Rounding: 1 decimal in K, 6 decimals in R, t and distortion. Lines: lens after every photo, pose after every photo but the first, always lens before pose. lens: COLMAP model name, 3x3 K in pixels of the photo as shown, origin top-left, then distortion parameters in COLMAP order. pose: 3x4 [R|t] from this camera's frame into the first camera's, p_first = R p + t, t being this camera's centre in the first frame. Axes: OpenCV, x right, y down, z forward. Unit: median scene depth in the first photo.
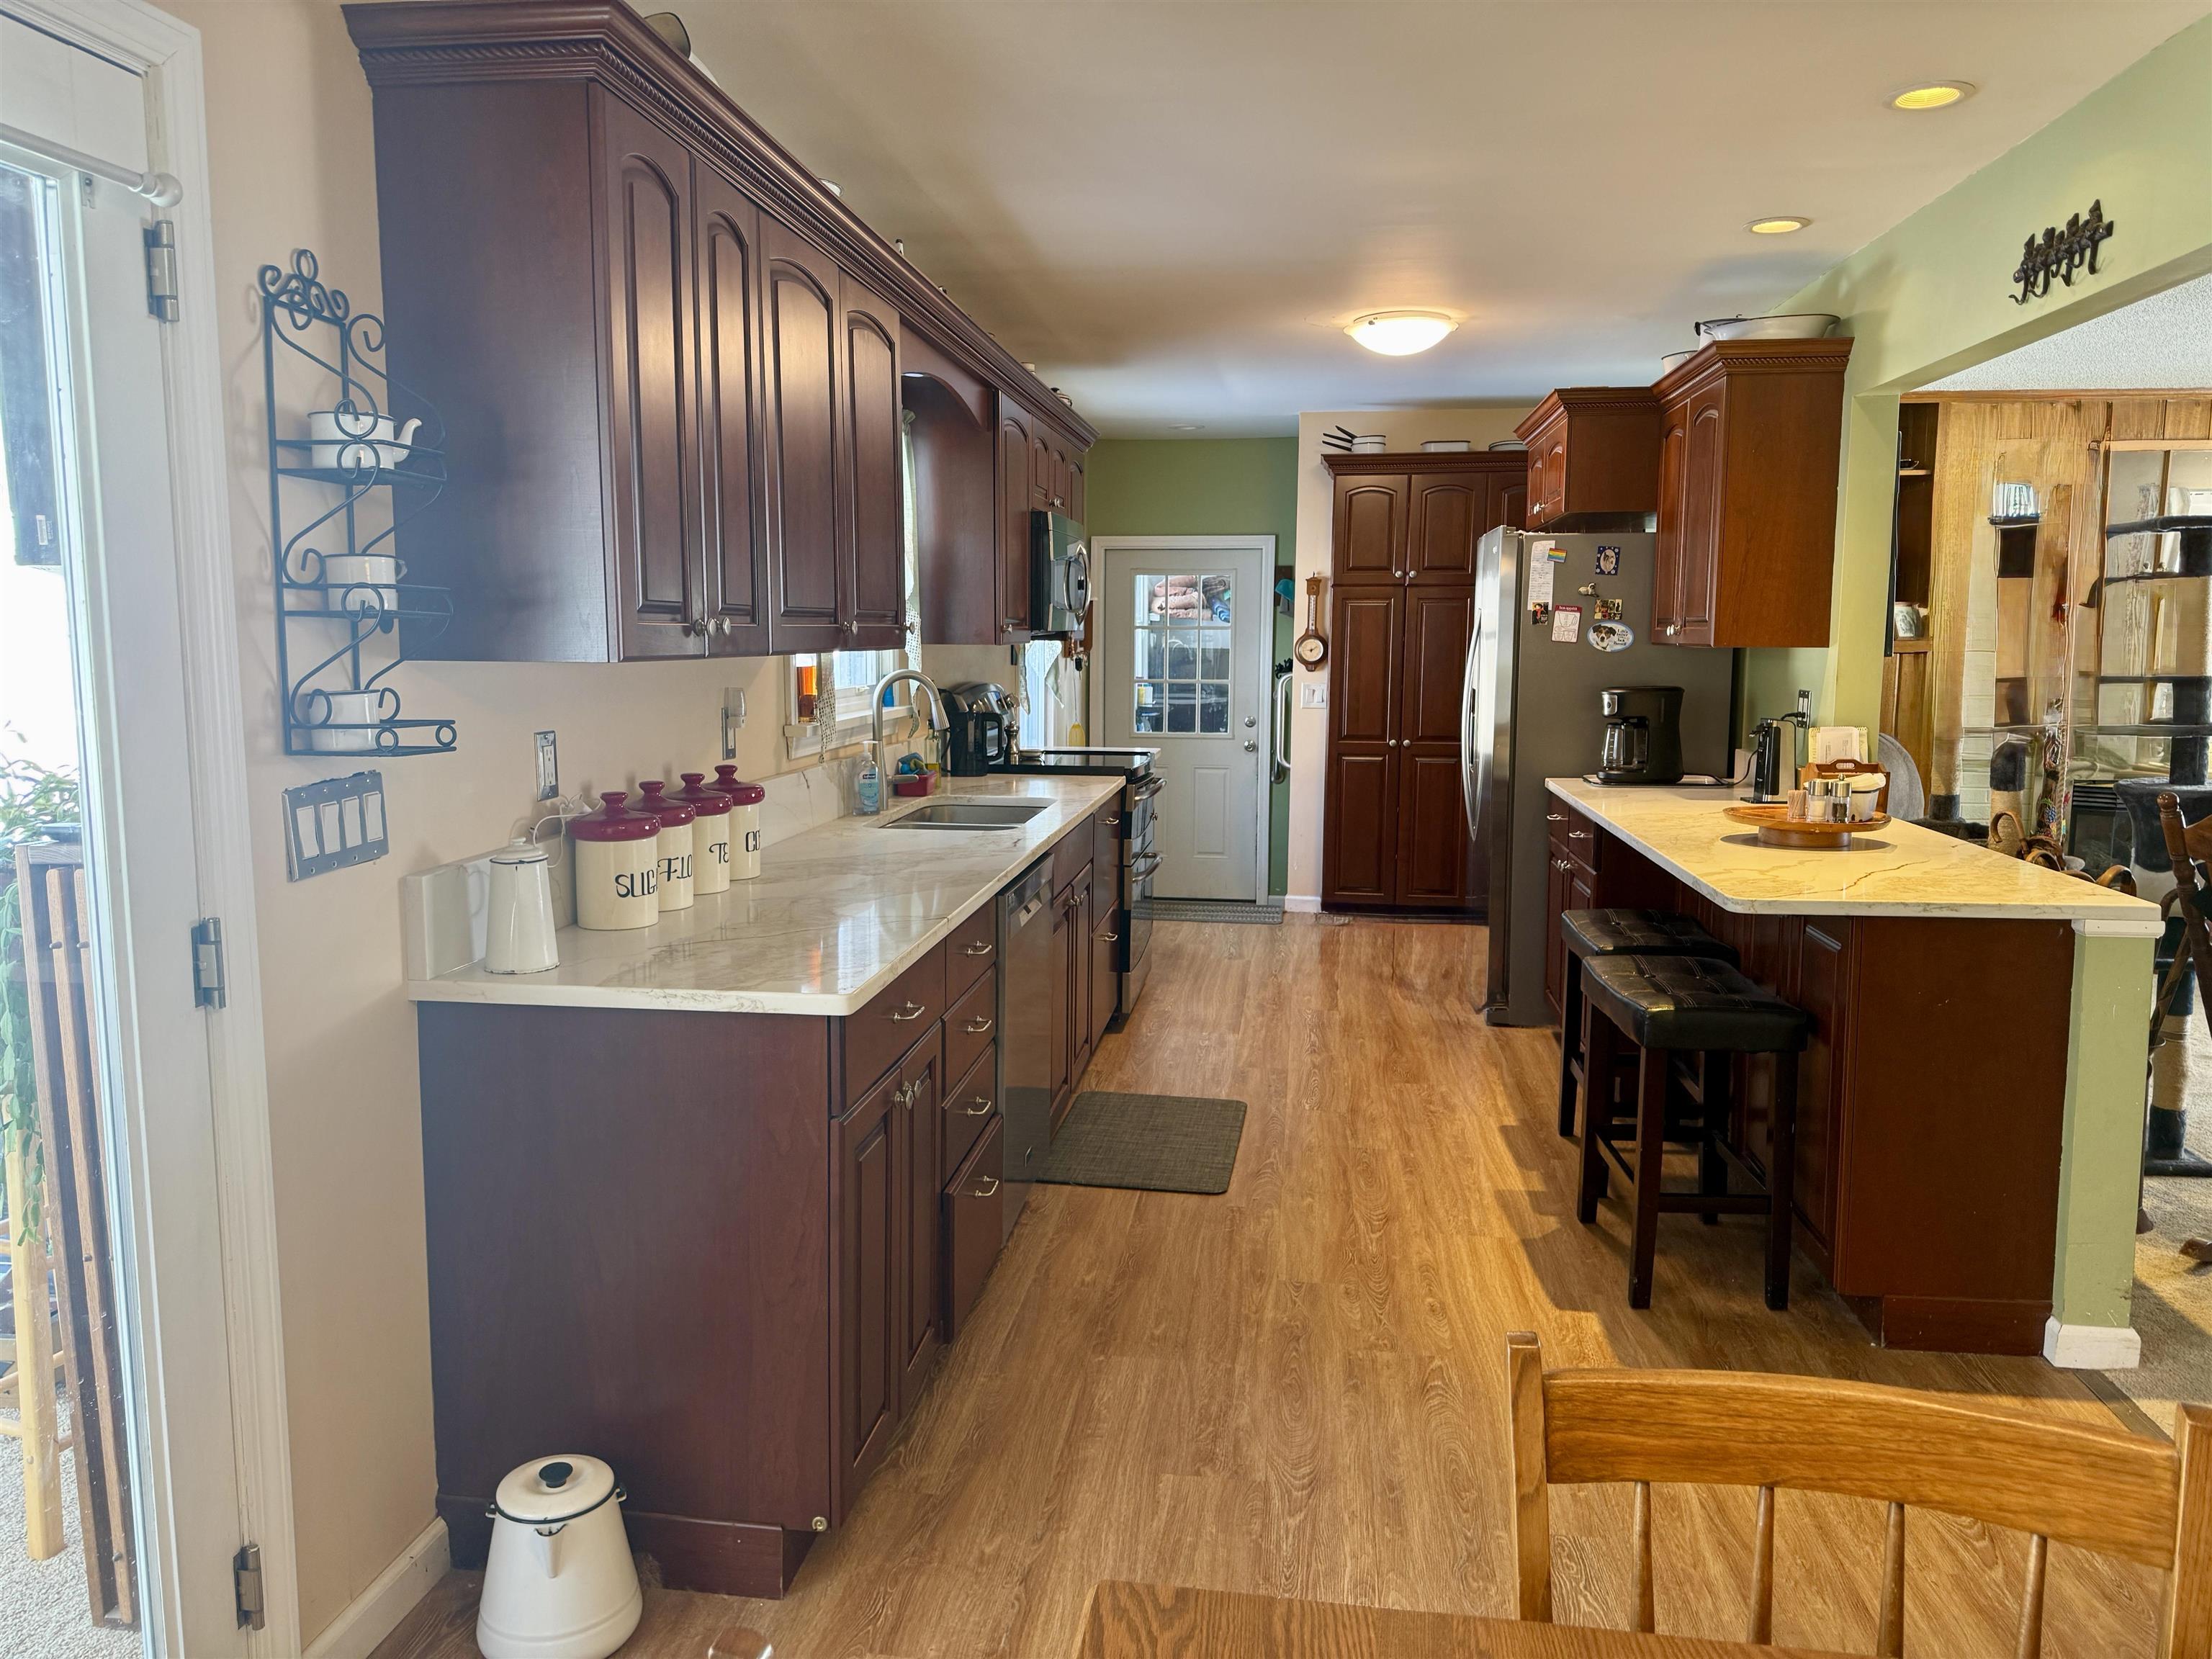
lens RADIAL K [[1562.5, 0, 1092.3], [0, 1562.5, 809.9], [0, 0, 1]] dist [0.058140, -0.073236]
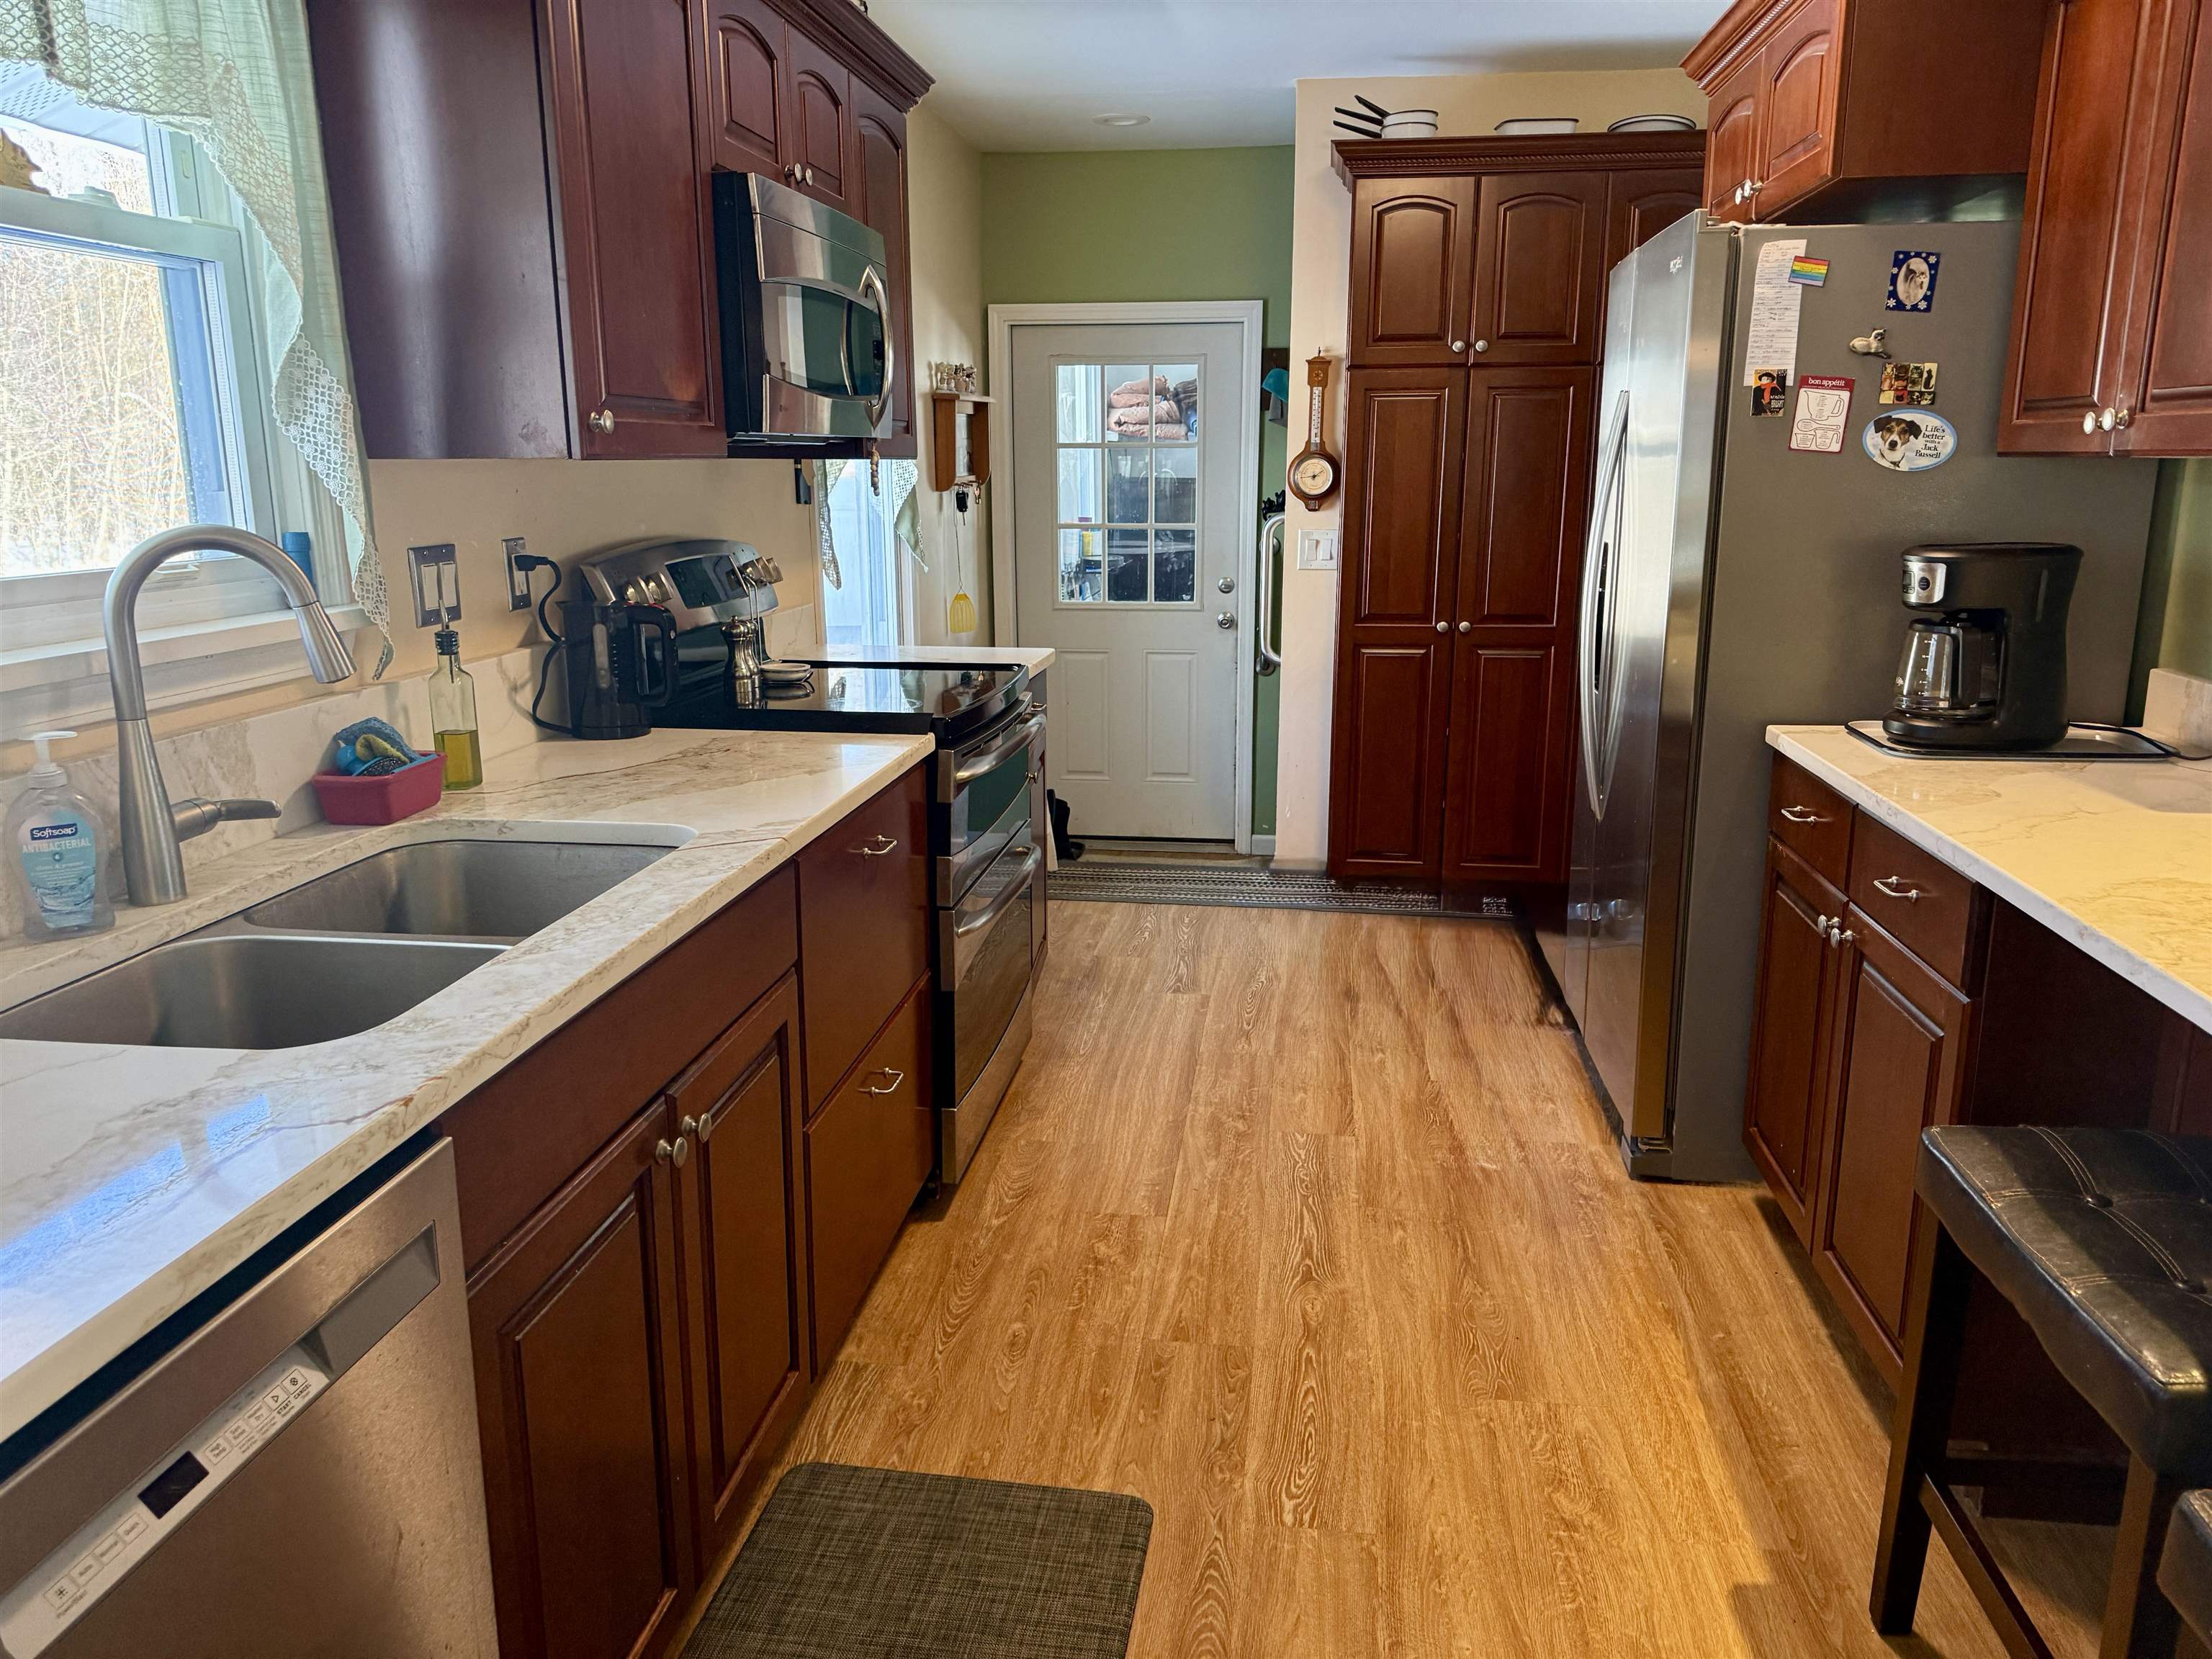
lens RADIAL K [[1562.5, 0, 1123.9], [0, 1562.5, 813.6], [0, 0, 1]] dist [0.058140, -0.073236]
pose [[0.999876, -0.008812, 0.013034, 0.100512], [0.007382, 0.994340, 0.105991, -0.064166], [-0.013894, -0.105882, 0.994282, 0.668515]]
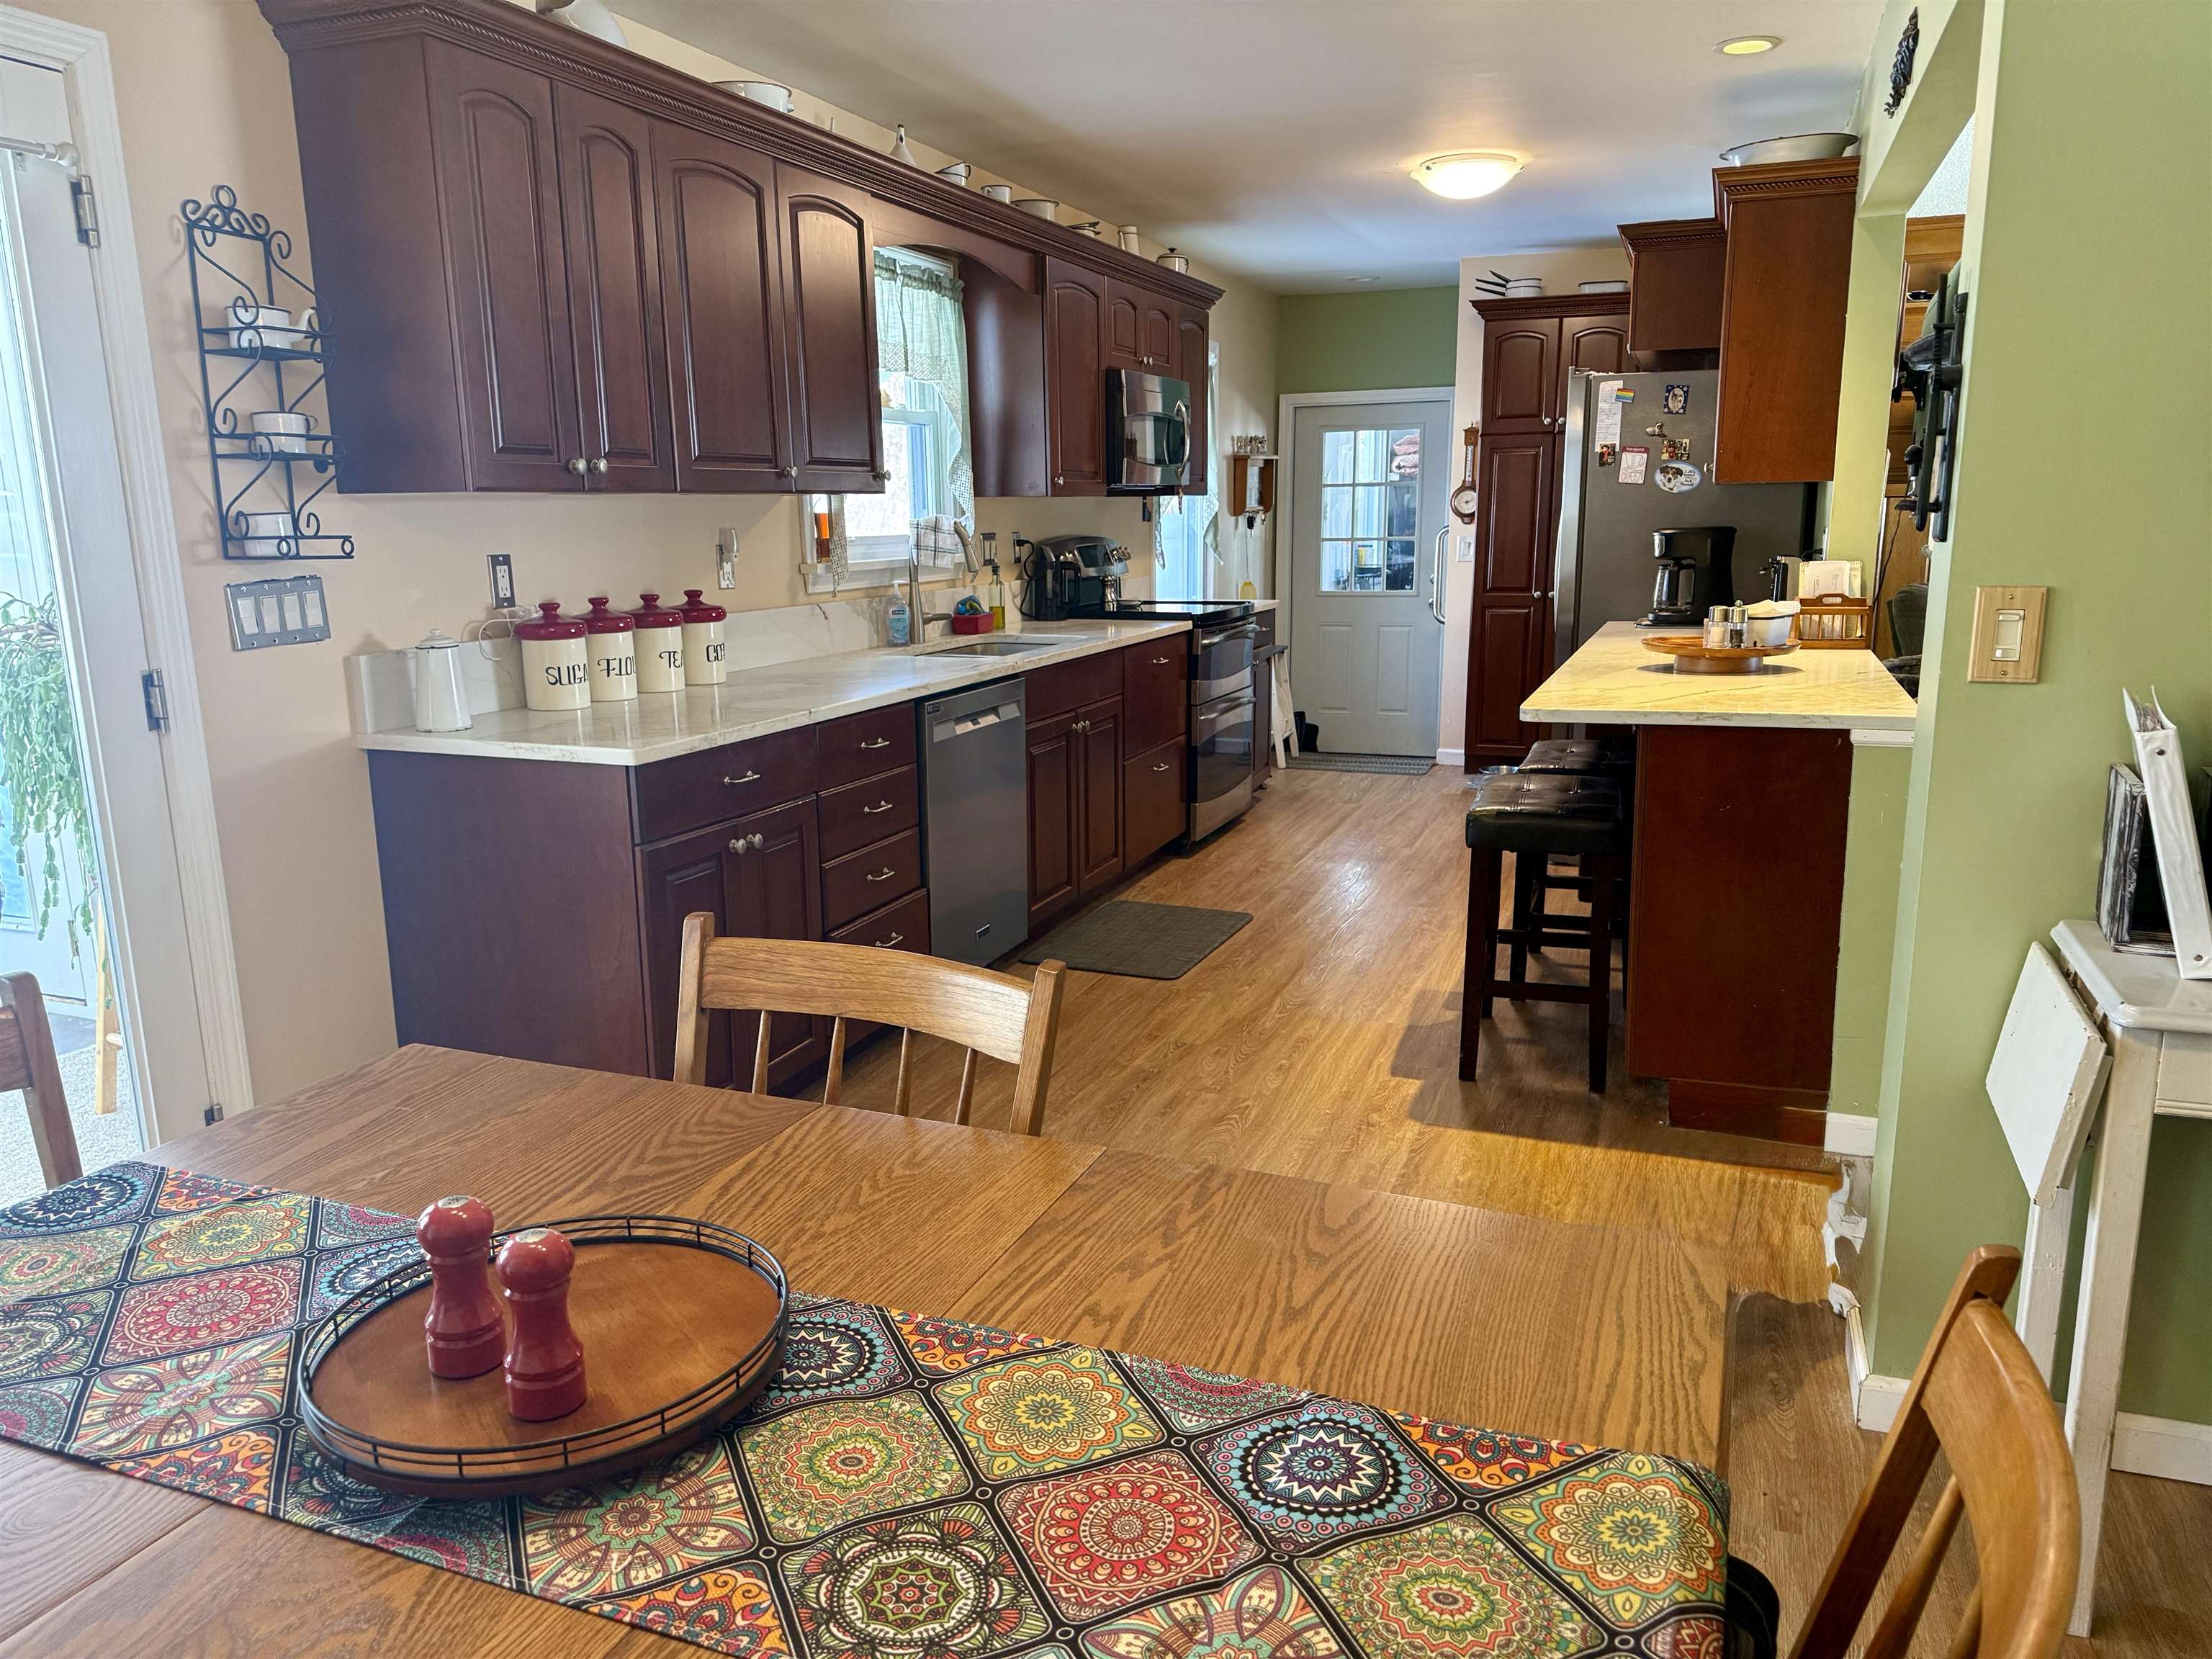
lens RADIAL K [[1562.5, 0, 1104.3], [0, 1562.5, 844.3], [0, 0, 1]] dist [0.058140, -0.073236]
pose [[0.972902, 0.032475, -0.228927, 0.285691], [-0.009767, 0.994976, 0.099635, 0.034196], [0.231012, -0.094699, 0.968331, -0.099090]]
